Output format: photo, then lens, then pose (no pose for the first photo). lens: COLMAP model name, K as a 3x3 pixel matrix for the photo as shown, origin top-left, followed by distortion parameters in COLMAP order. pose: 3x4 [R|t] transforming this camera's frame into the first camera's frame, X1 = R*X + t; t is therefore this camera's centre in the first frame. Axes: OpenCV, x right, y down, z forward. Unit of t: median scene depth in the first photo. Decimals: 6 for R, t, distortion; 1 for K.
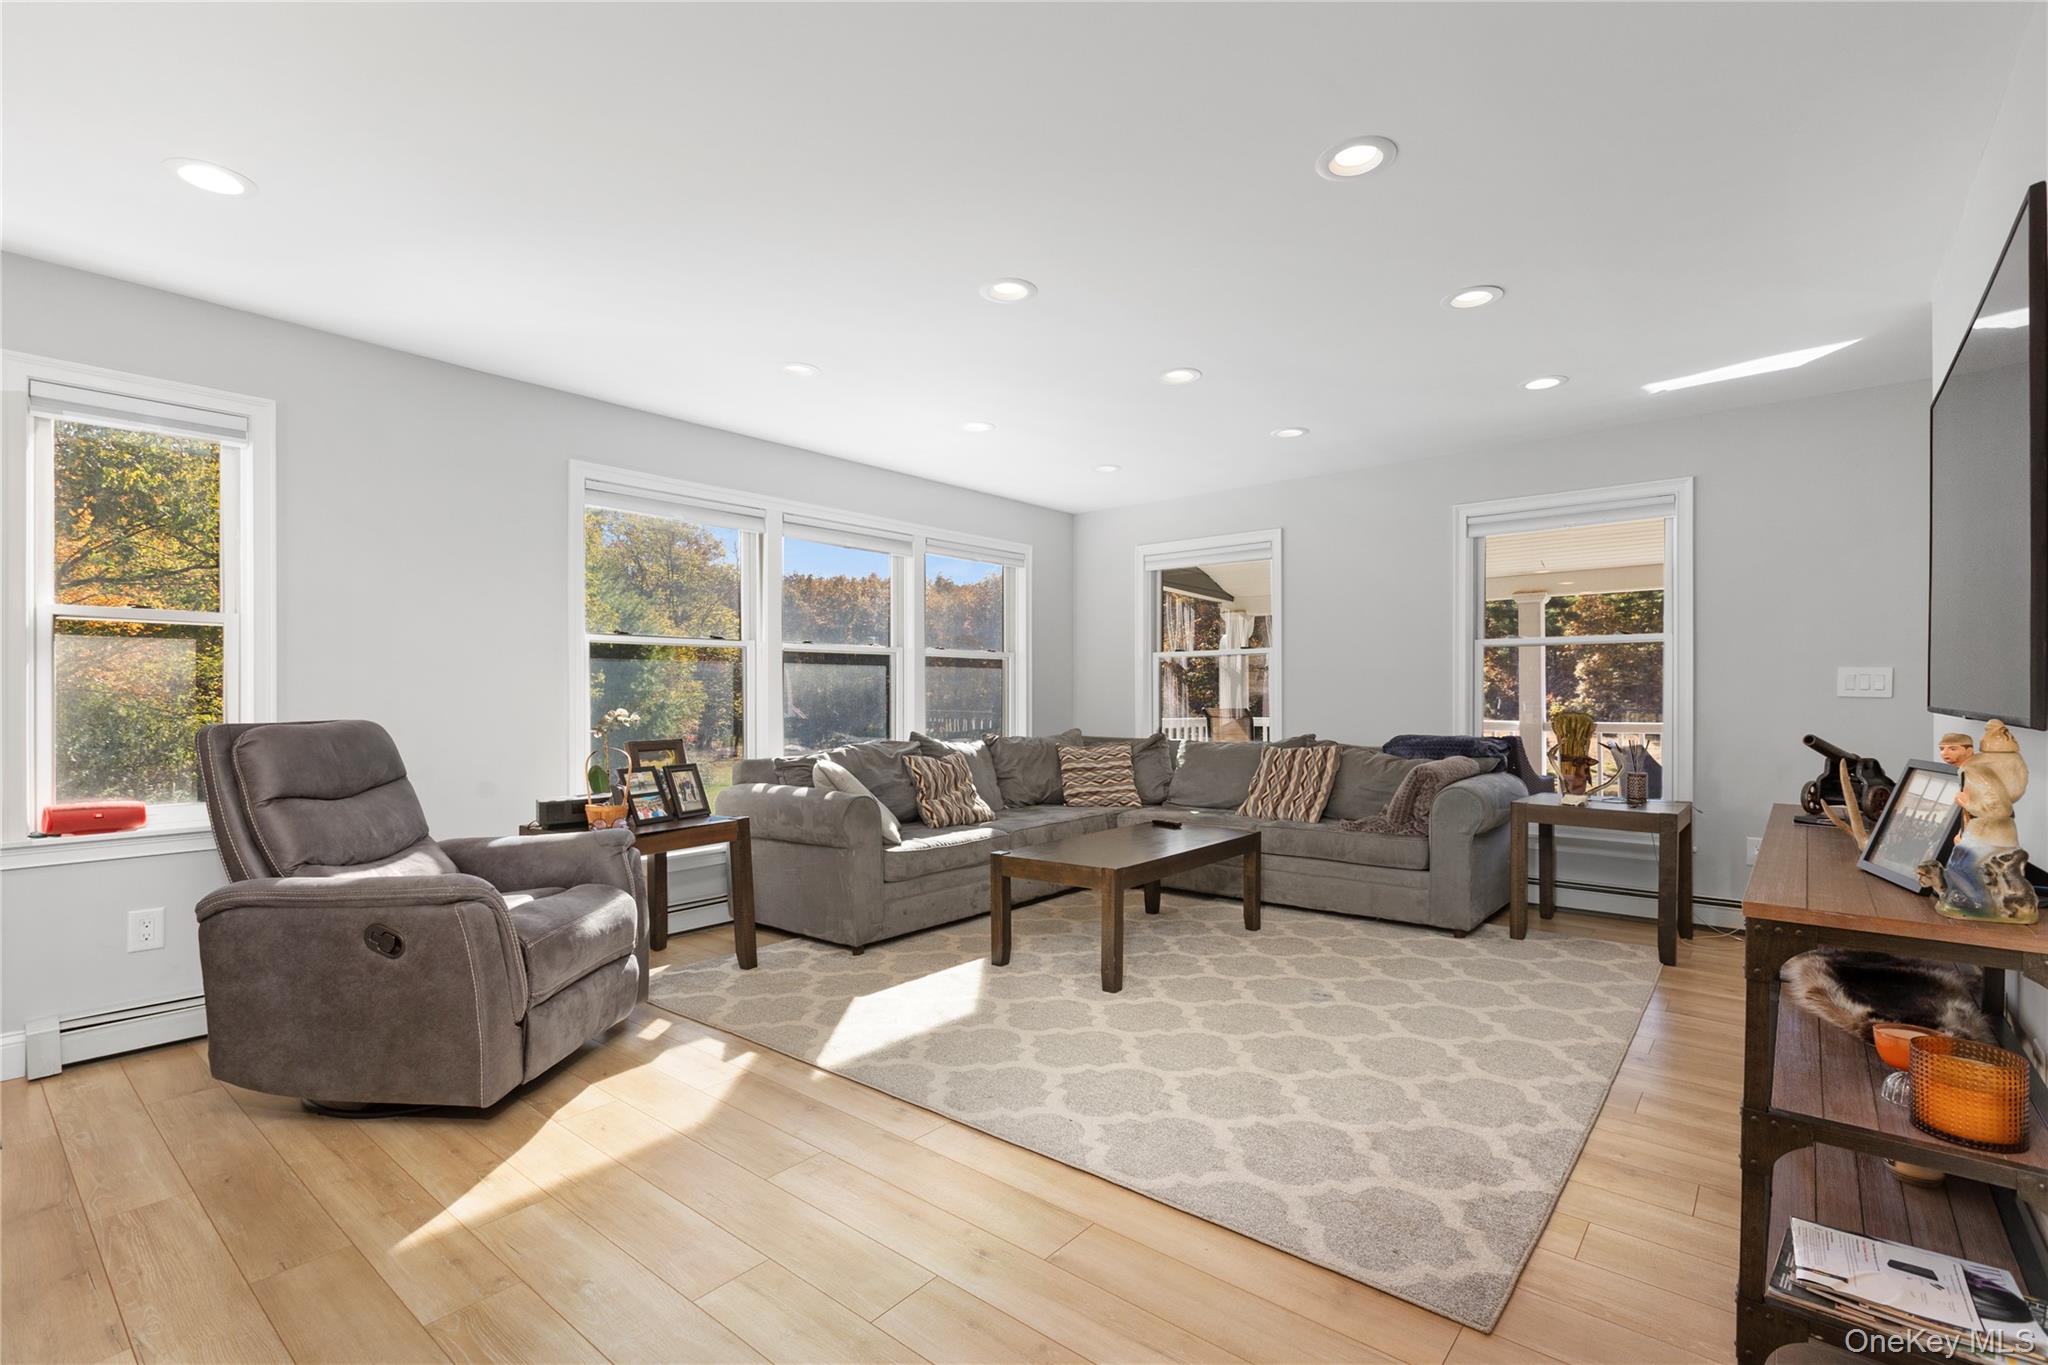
lens RADIAL K [[929.7, 0, 1034.3], [0, 929.7, 683.0], [0, 0, 1]] dist [0.001539, 0.000236]
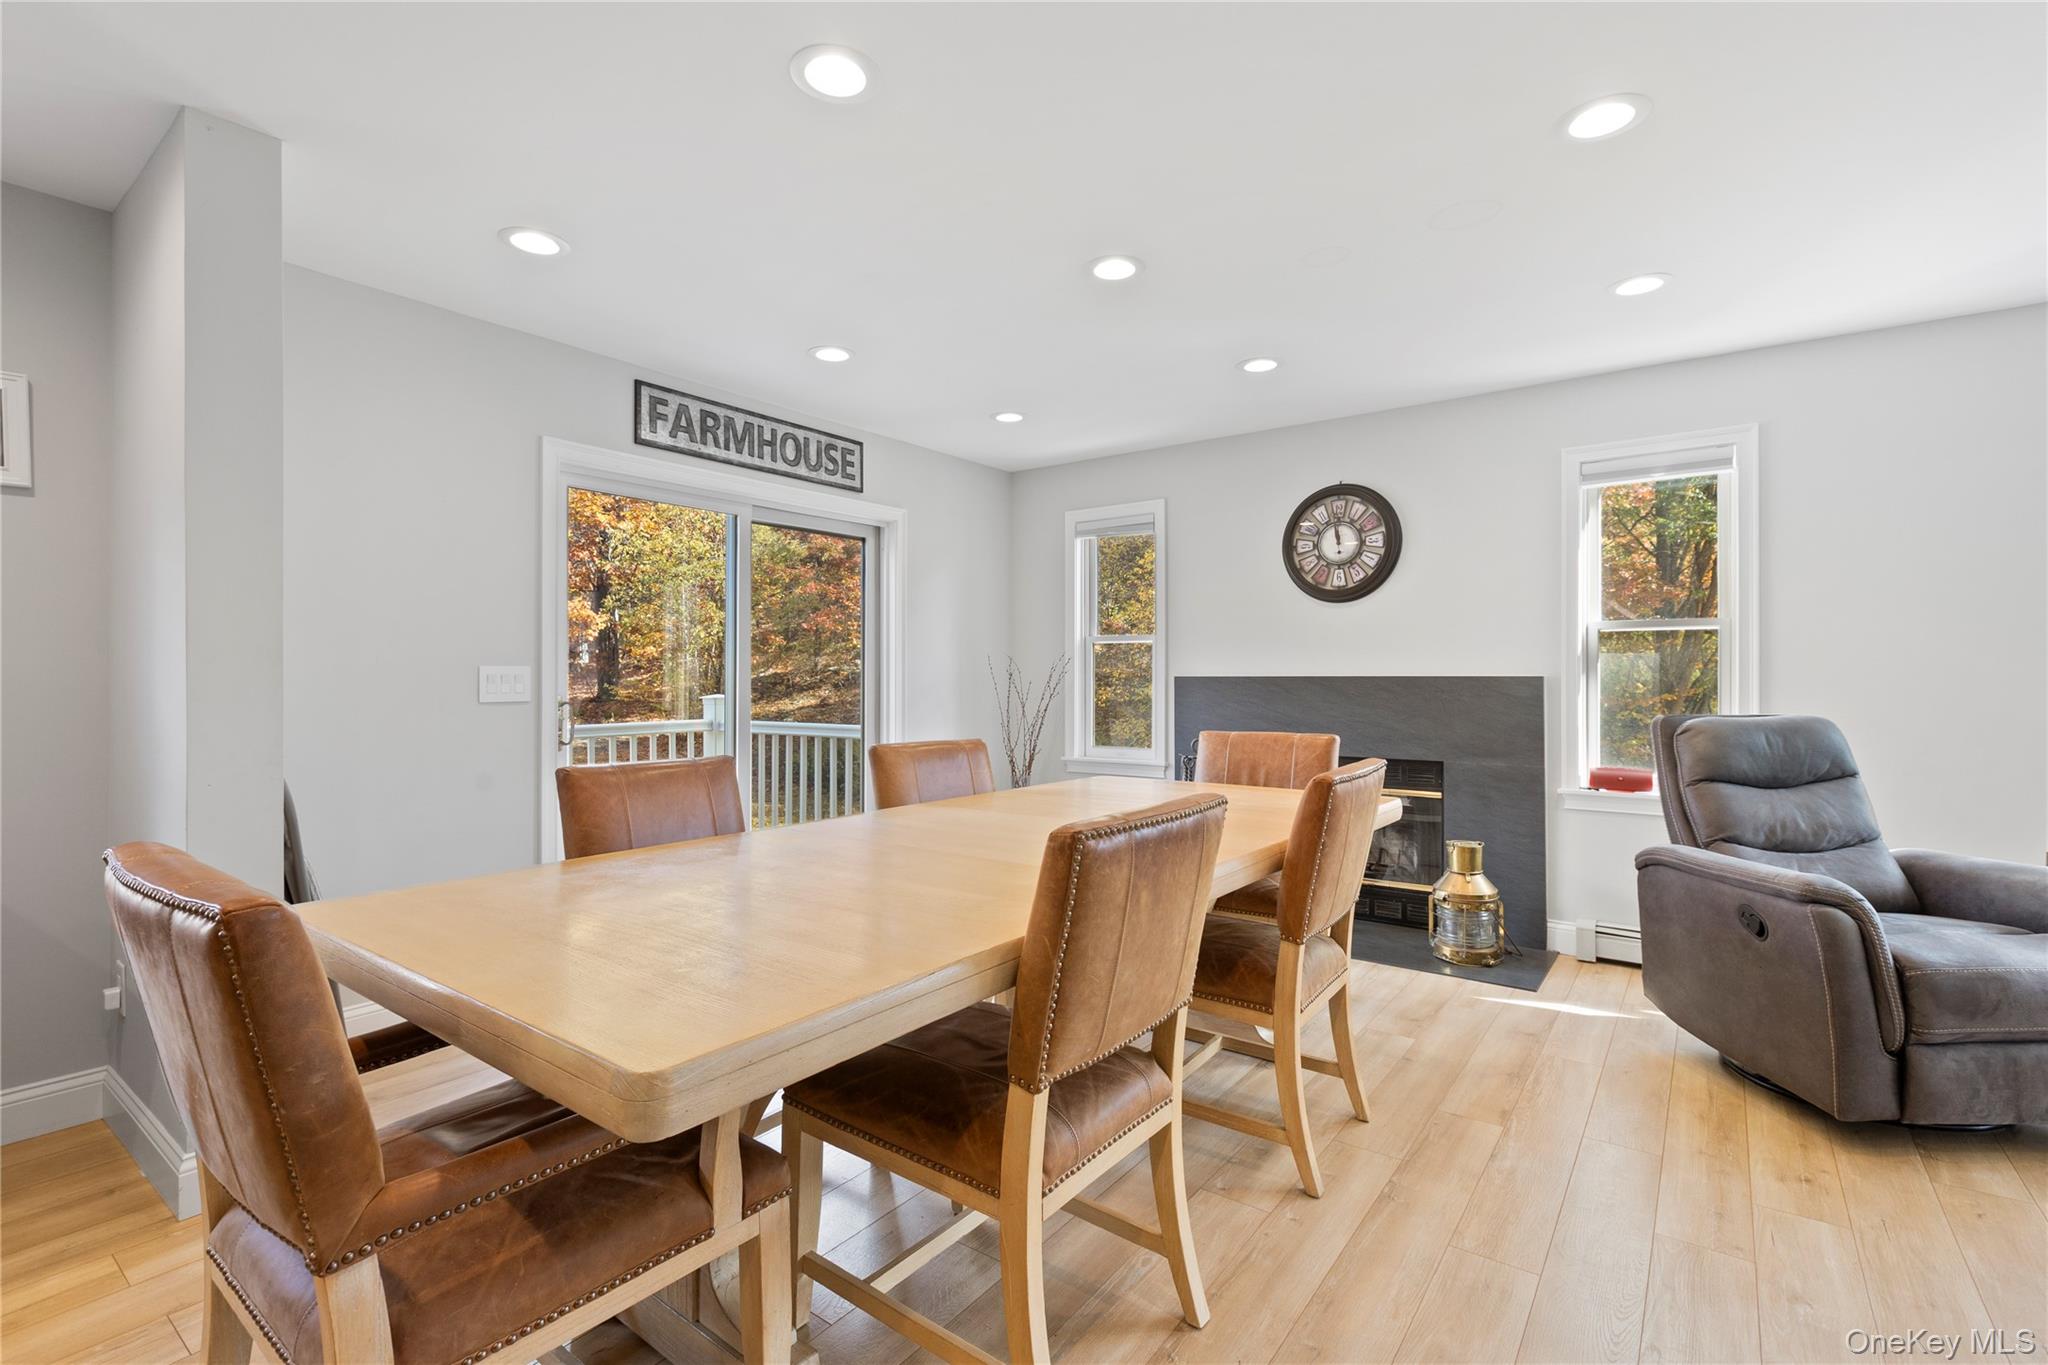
lens RADIAL K [[929.7, 0, 1034.3], [0, 929.7, 683.0], [0, 0, 1]] dist [0.001539, 0.000236]
pose [[0.046786, 0.010286, -0.998852, 0.295502], [0.010482, 0.999887, 0.010788, -0.018005], [0.998850, -0.010975, 0.046673, 0.104994]]
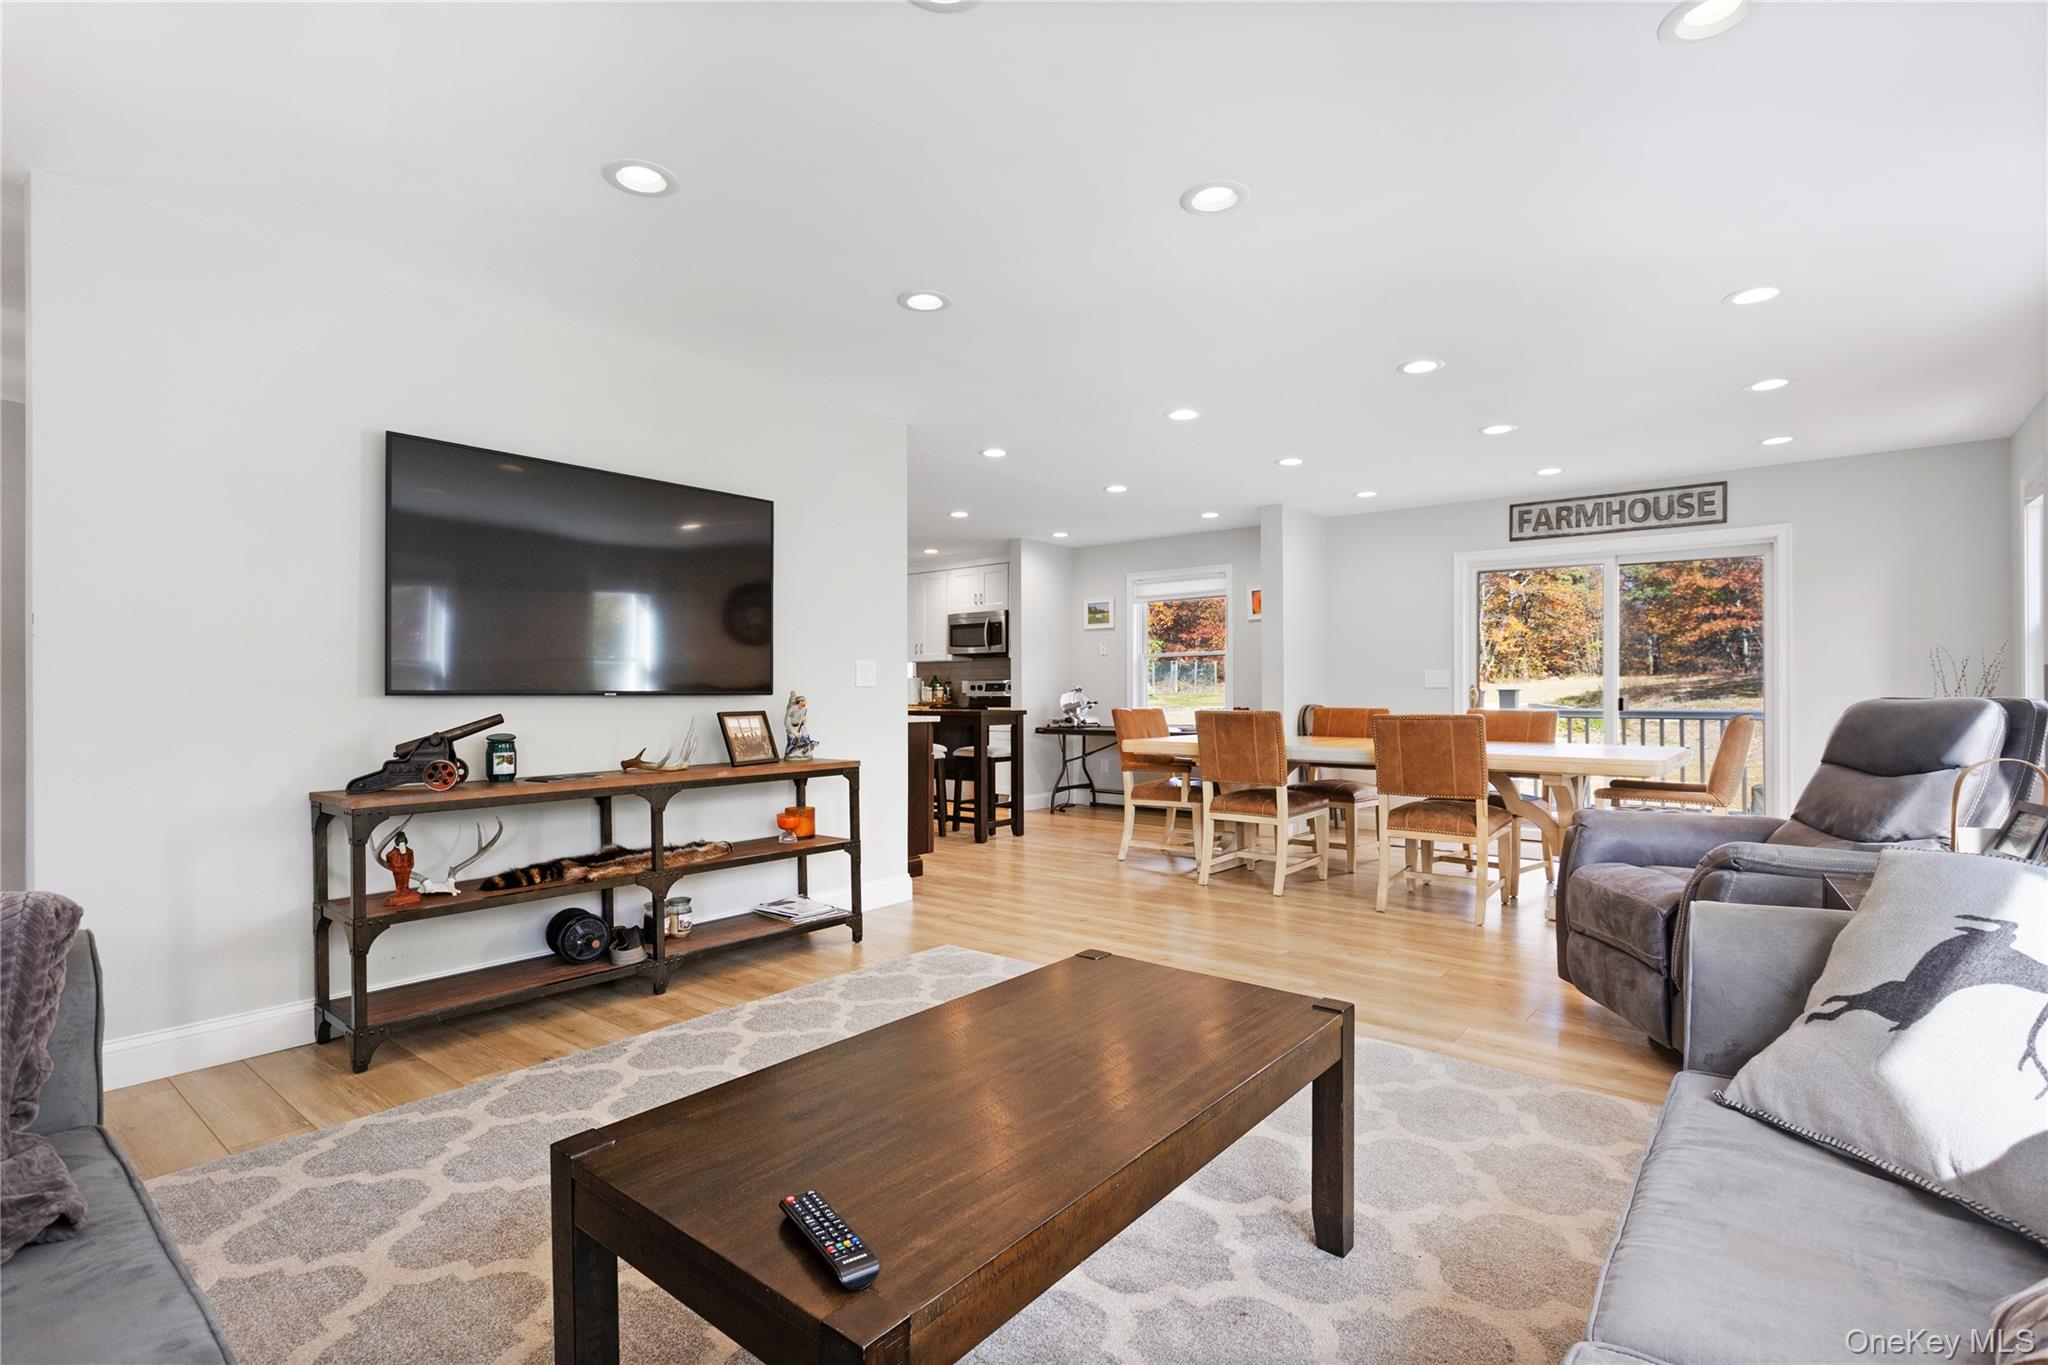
lens RADIAL K [[929.7, 0, 1034.3], [0, 929.7, 683.0], [0, 0, 1]] dist [0.001539, 0.000236]
pose [[-0.999949, 0.009368, -0.003858, 0.128278], [0.009410, 0.999895, -0.010978, 0.017867], [0.003754, -0.011014, -0.999932, 2.037031]]
